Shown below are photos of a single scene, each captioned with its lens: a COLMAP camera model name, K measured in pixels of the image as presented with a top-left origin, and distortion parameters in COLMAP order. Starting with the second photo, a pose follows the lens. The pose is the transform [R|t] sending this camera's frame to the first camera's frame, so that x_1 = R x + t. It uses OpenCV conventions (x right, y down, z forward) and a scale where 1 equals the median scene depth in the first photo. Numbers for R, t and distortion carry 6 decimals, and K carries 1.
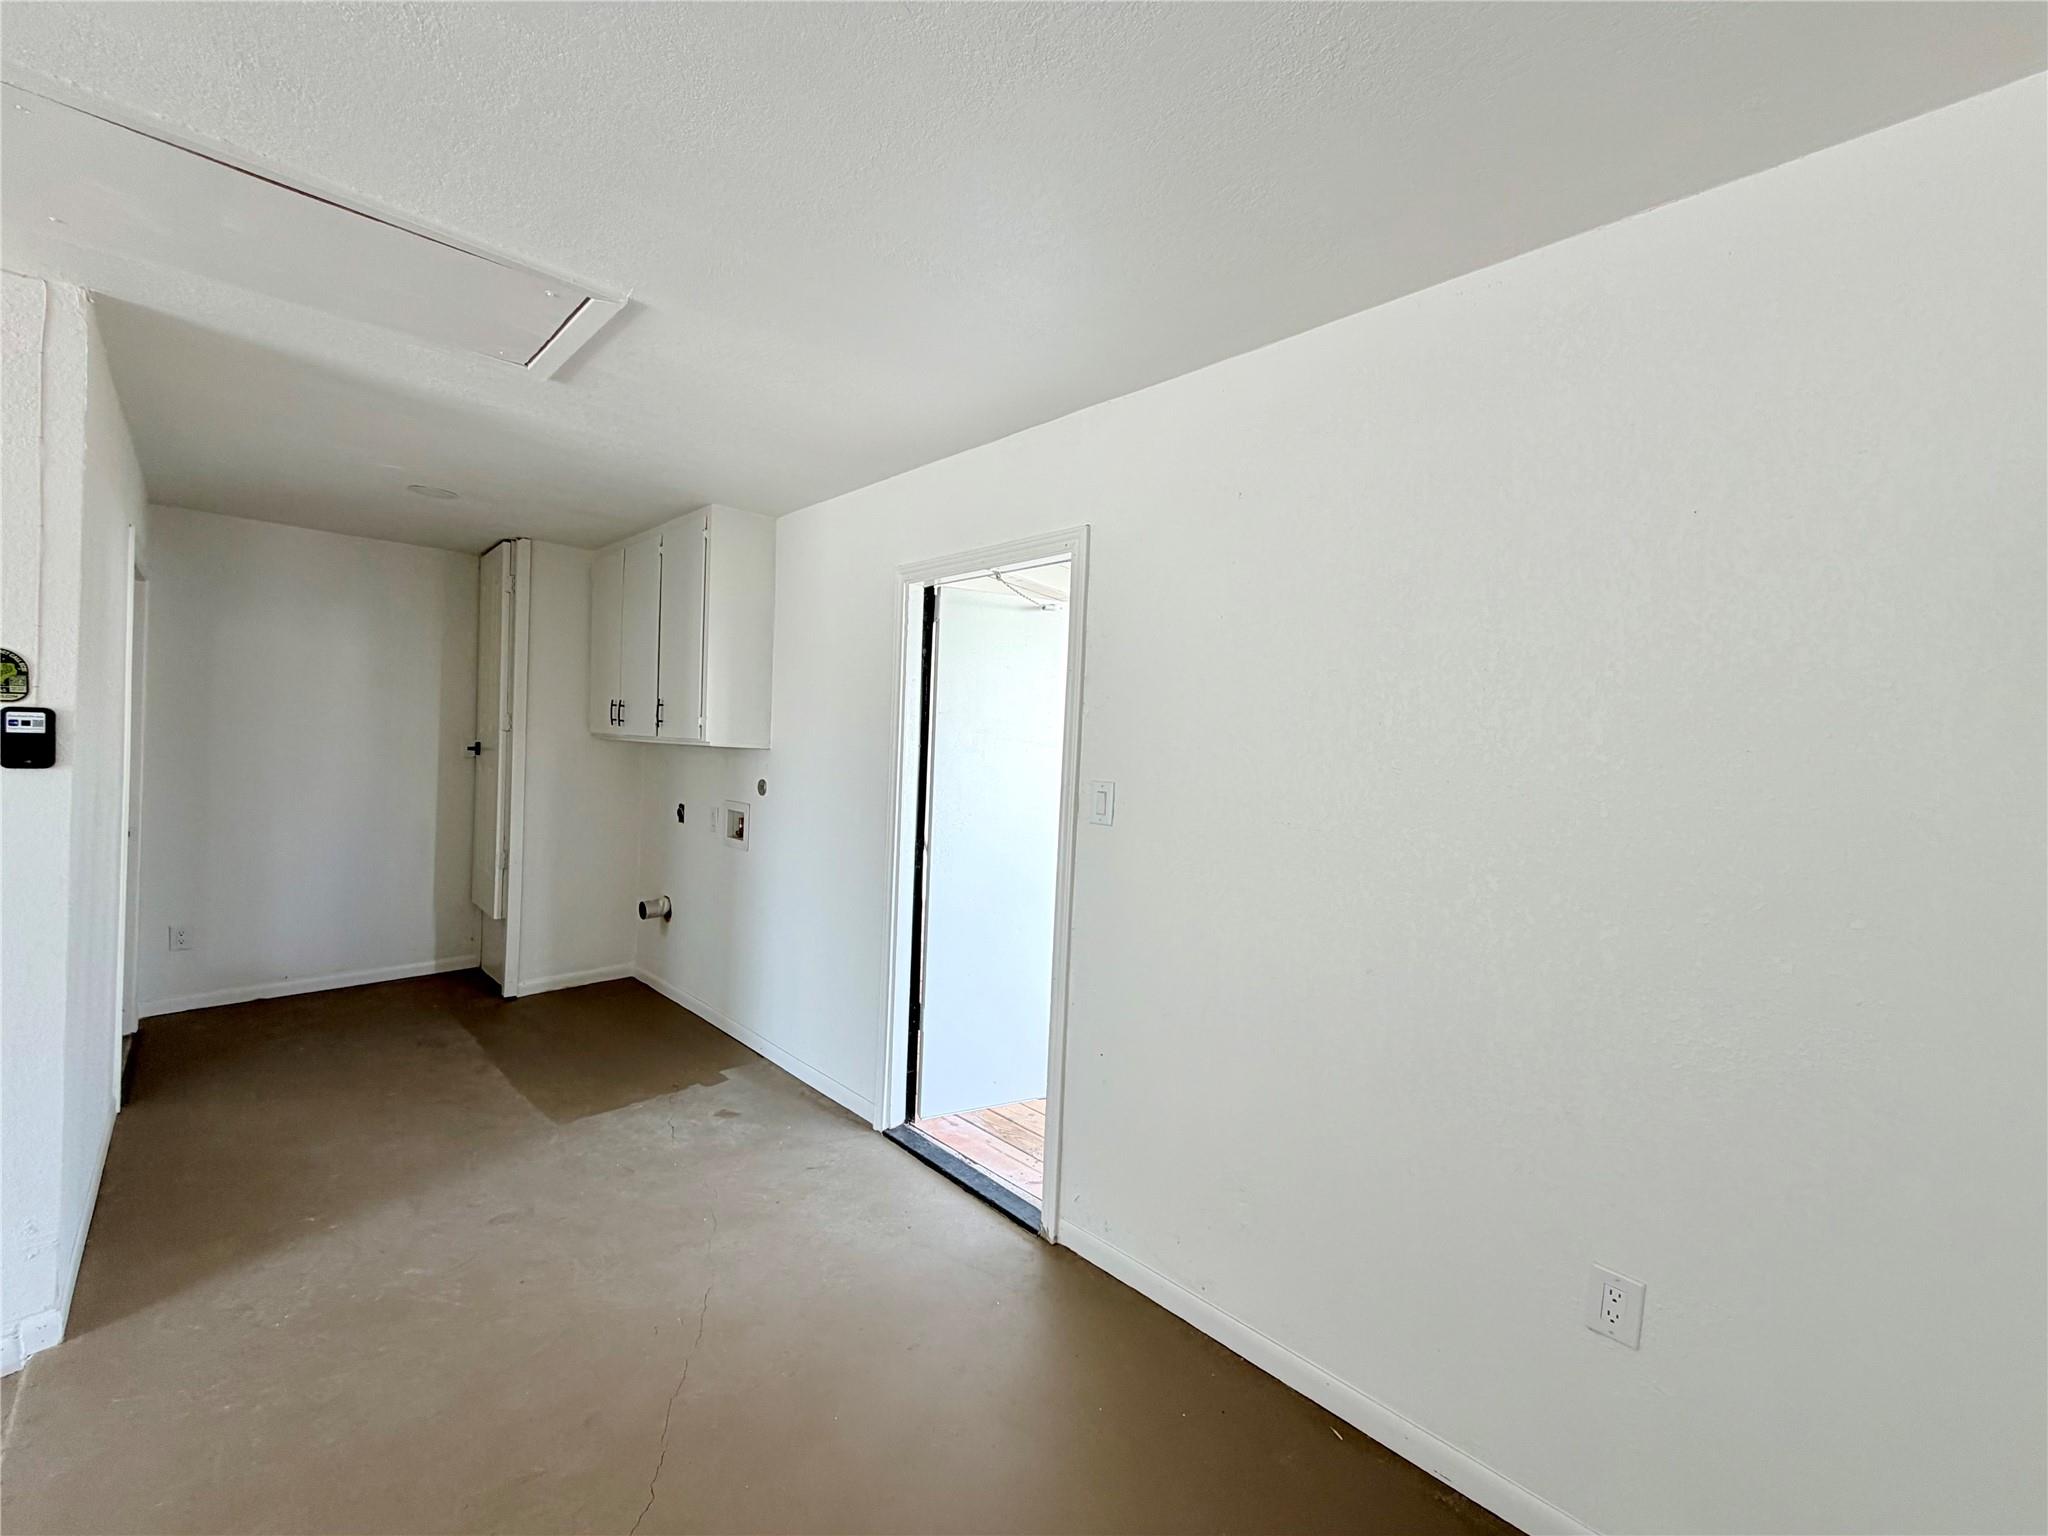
lens RADIAL K [[815.5, 0, 1009.9], [0, 815.5, 757.0], [0, 0, 1]] dist [-0.000922, 0.000370]
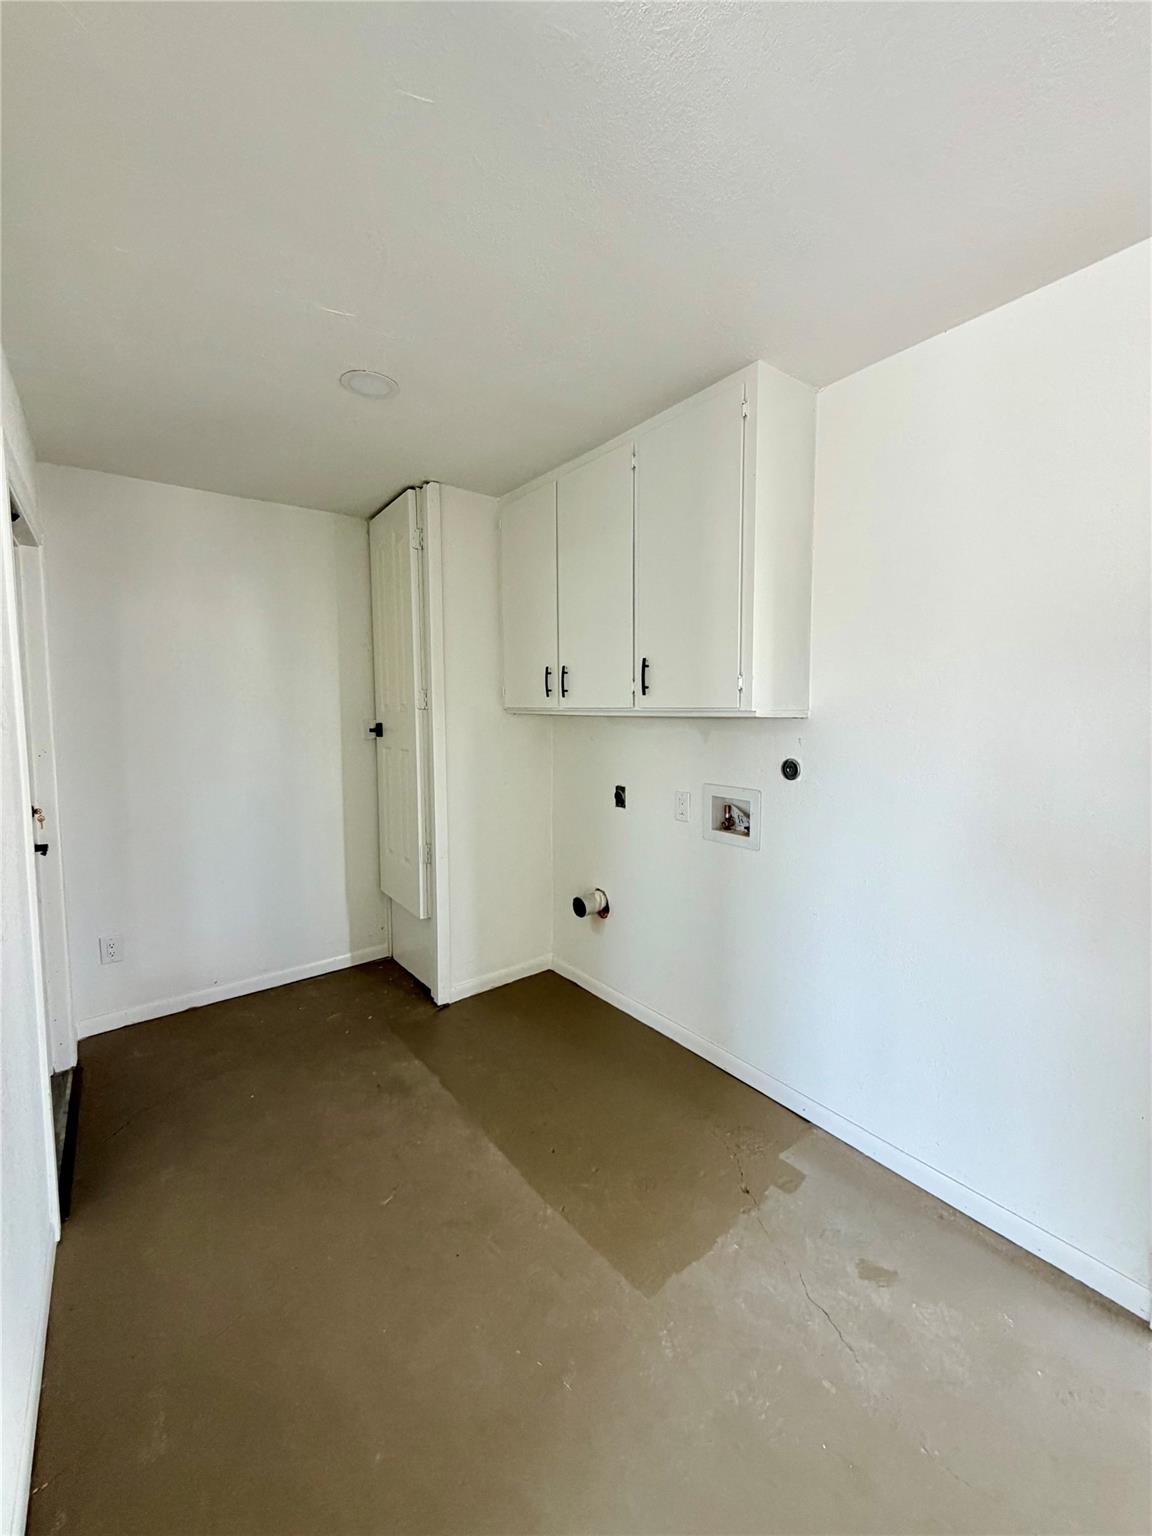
lens RADIAL K [[611.6, 0, 583.1], [0, 611.6, 755.0], [0, 0, 1]] dist [-0.000922, 0.000370]
pose [[0.991734, -0.032502, -0.124124, -0.400245], [0.040017, 0.997483, 0.058537, -0.015552], [0.121908, -0.063020, 0.990539, 0.399031]]
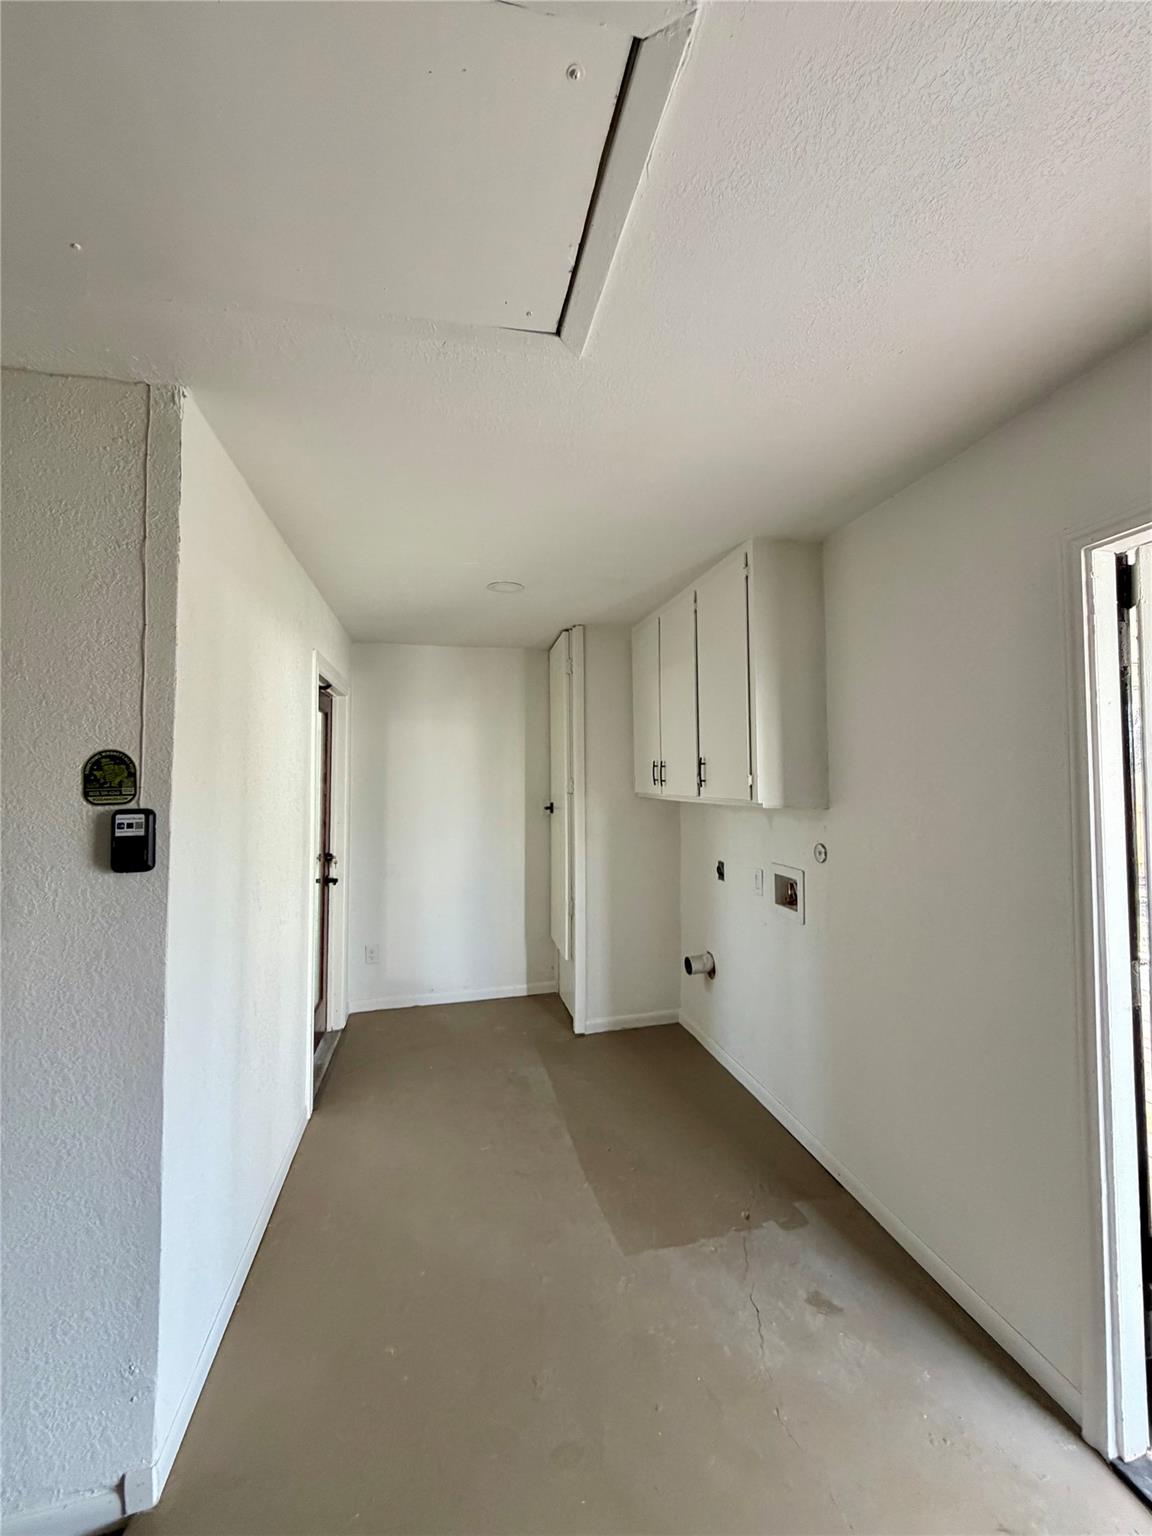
lens RADIAL K [[611.6, 0, 583.1], [0, 611.6, 755.0], [0, 0, 1]] dist [-0.000922, 0.000370]
pose [[0.852423, -0.064208, -0.518895, -0.166691], [0.031560, 0.996940, -0.071516, -0.025880], [0.521900, 0.044586, 0.851841, 0.301336]]
